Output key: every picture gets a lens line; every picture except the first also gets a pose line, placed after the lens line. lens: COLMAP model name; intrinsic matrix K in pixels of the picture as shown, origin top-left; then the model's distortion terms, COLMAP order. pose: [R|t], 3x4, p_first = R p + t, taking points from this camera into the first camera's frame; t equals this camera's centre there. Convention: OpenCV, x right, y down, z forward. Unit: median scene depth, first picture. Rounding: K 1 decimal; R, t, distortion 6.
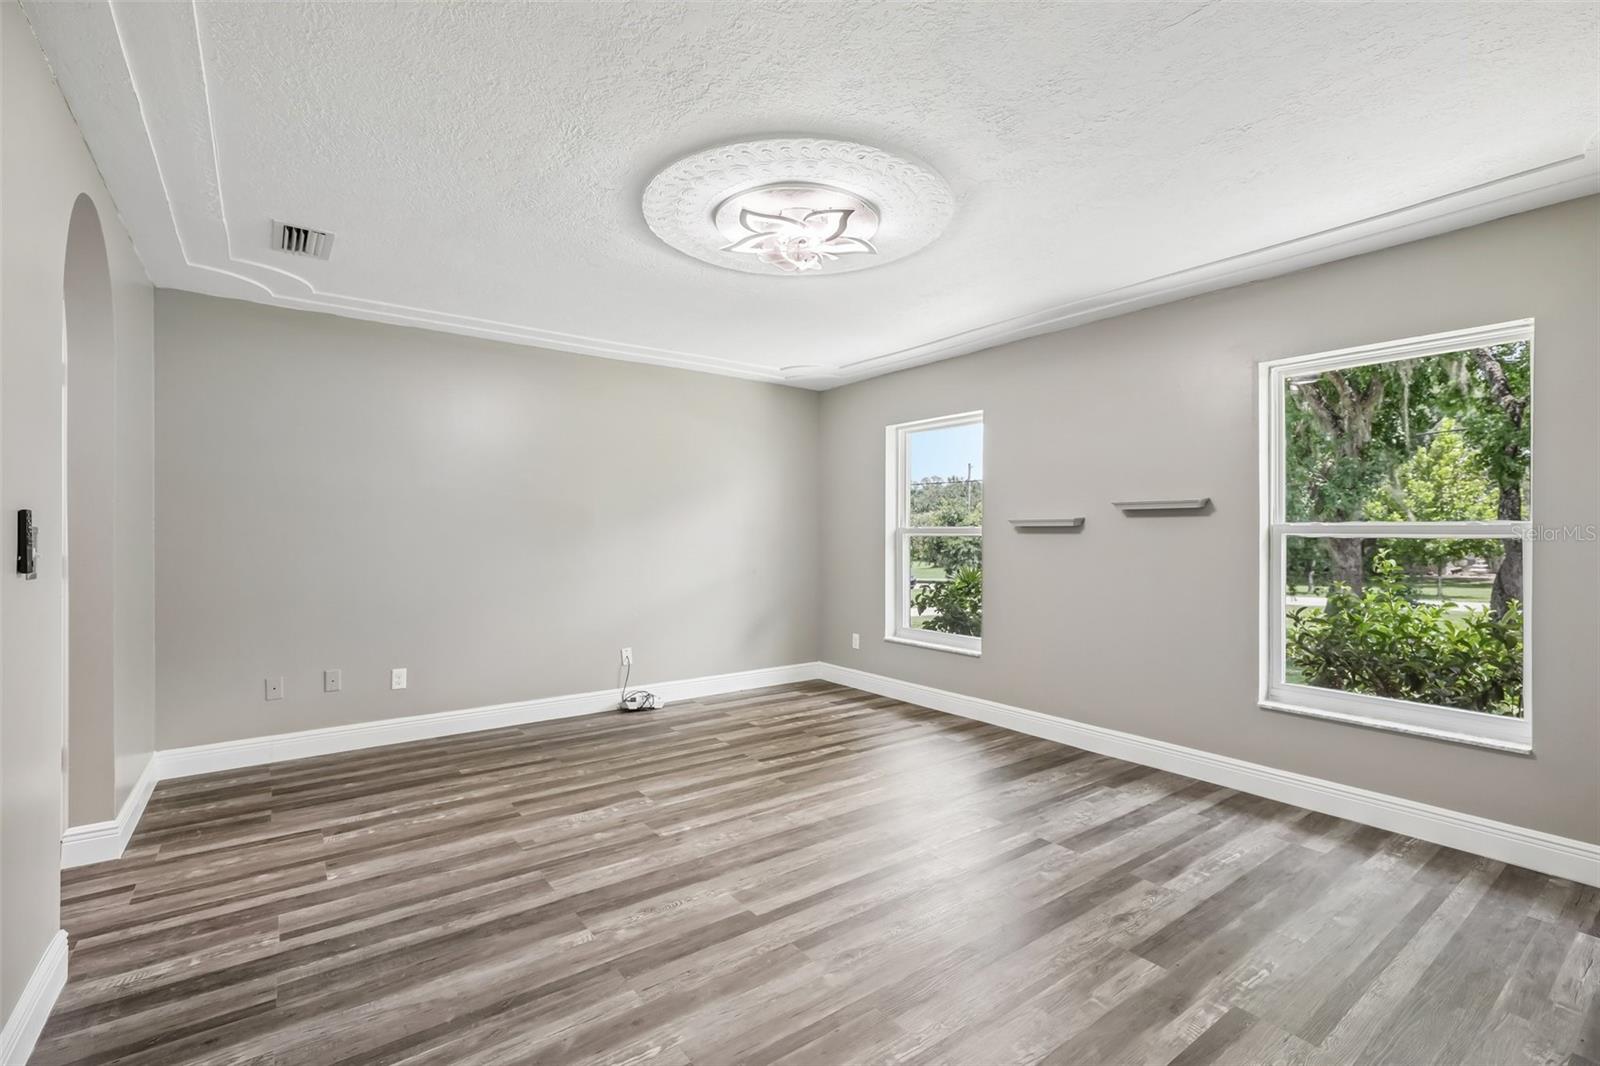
lens RADIAL K [[722.4, 0, 800.0], [0, 722.4, 533.0], [0, 0, 1]] dist [0.003798, 0.001077]
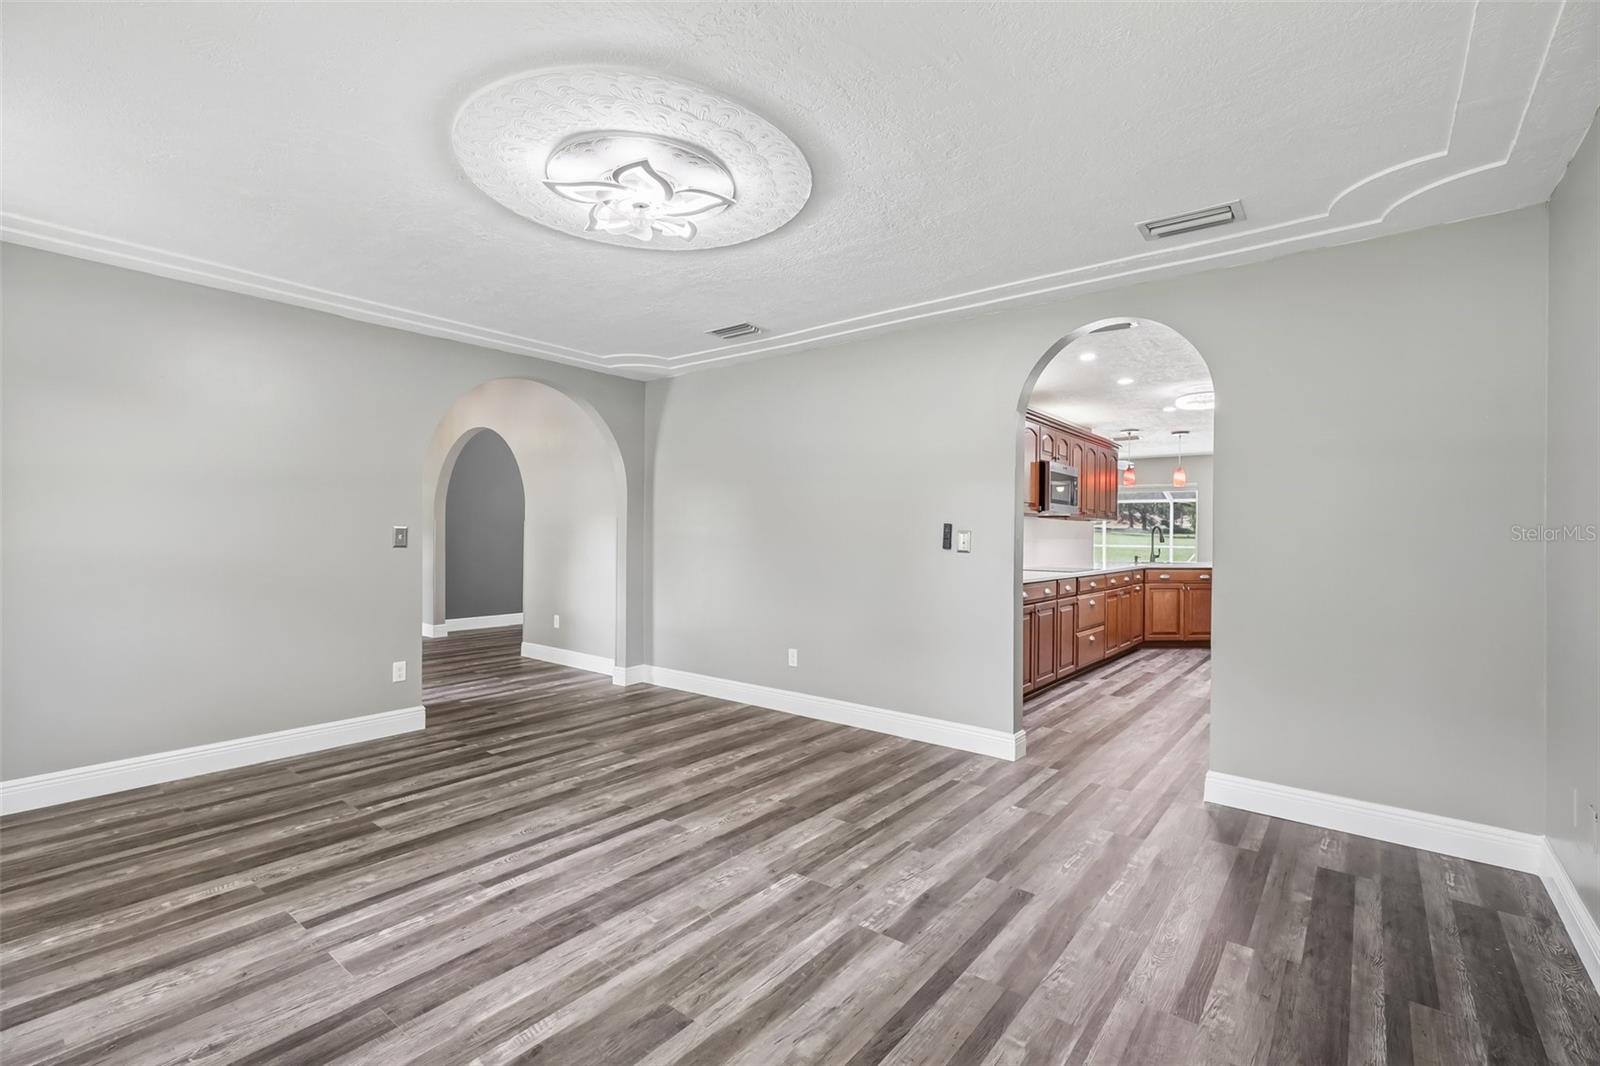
lens RADIAL K [[722.4, 0, 800.0], [0, 722.4, 533.0], [0, 0, 1]] dist [0.003798, 0.001077]
pose [[-0.966699, -0.008592, -0.255773, 0.029380], [-0.008780, 0.999961, -0.000405, 0.003900], [0.255767, 0.001854, -0.966737, 1.733255]]
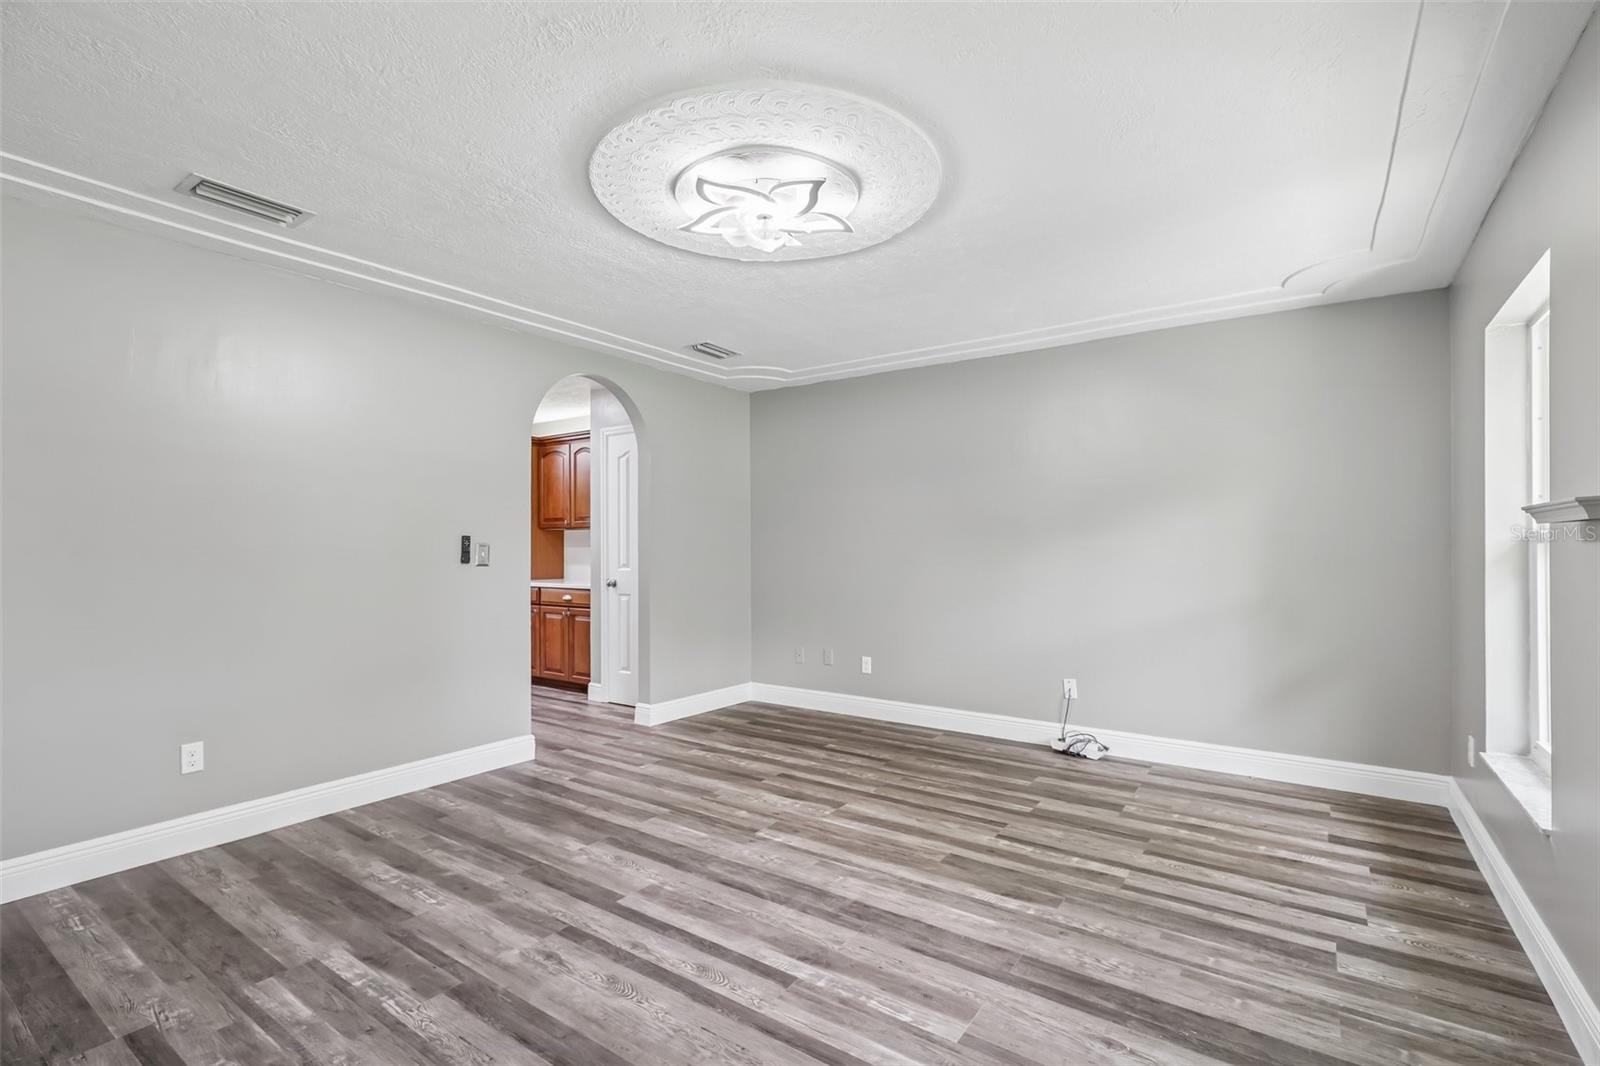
lens RADIAL K [[722.4, 0, 800.0], [0, 722.4, 533.0], [0, 0, 1]] dist [0.003798, 0.001077]
pose [[0.314557, -0.020174, -0.949024, 0.787163], [0.002232, 0.999787, -0.020513, 0.001227], [0.949236, 0.004334, 0.314535, 0.680387]]
